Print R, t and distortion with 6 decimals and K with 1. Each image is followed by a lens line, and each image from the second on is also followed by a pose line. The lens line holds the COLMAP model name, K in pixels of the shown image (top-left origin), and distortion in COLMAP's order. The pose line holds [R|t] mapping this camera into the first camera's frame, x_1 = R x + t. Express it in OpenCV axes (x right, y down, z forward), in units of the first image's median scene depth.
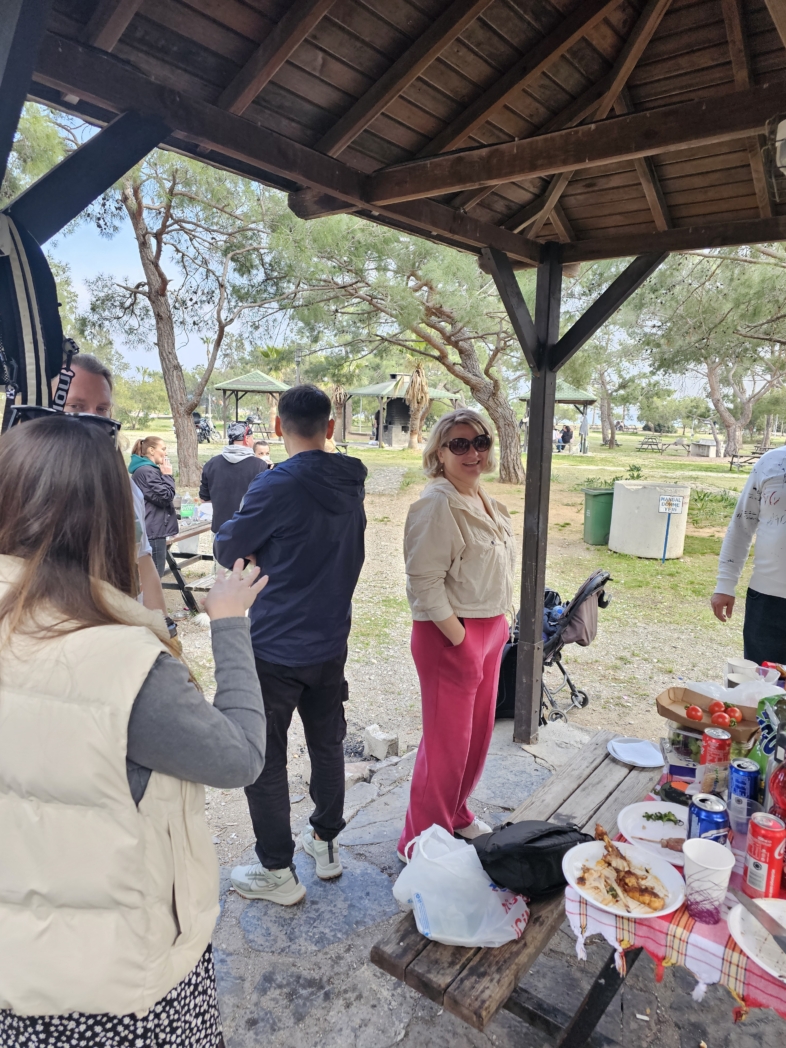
lens RADIAL K [[708.4, 0, 393.6], [0, 708.4, 524.6], [0, 0, 1]] dist [0.036633, -0.026243]
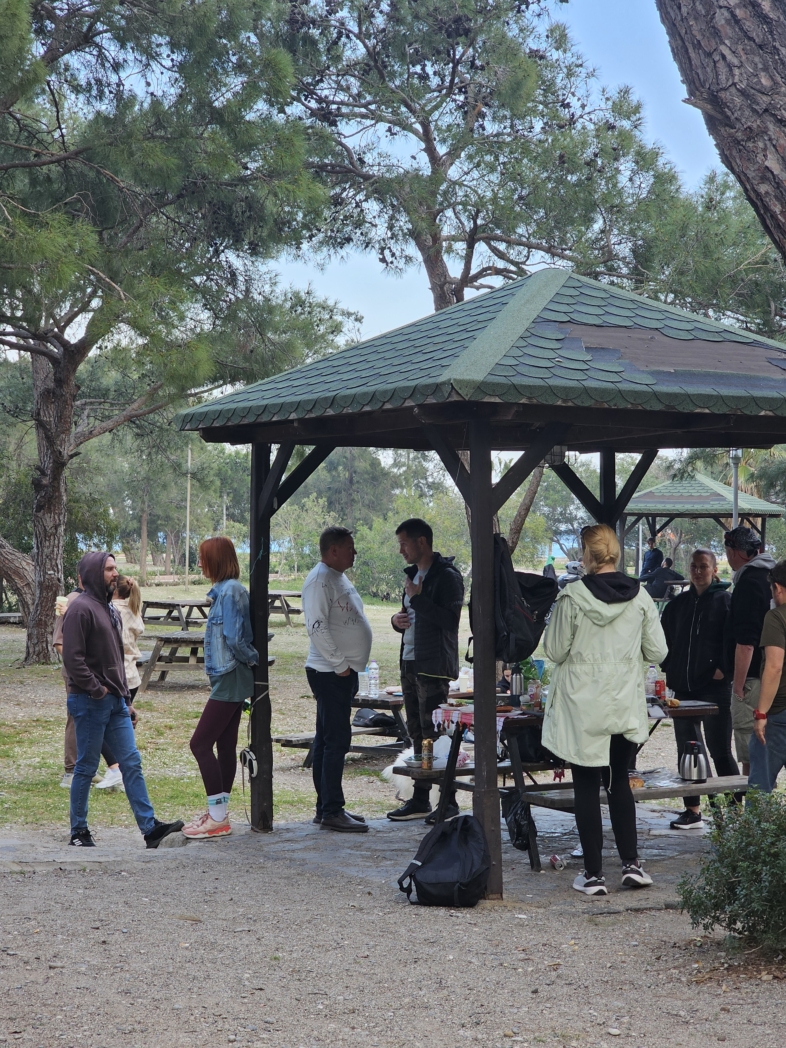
lens RADIAL K [[2109.0, 0, 393.0], [0, 2109.0, 524.5], [0, 0, 1]] dist [-0.001022, 0.000000]
pose [[0.920531, -0.025863, -0.389812, 0.279796], [-0.041997, 0.985473, -0.164559, 0.093364], [0.388405, 0.167853, 0.906072, -0.563158]]
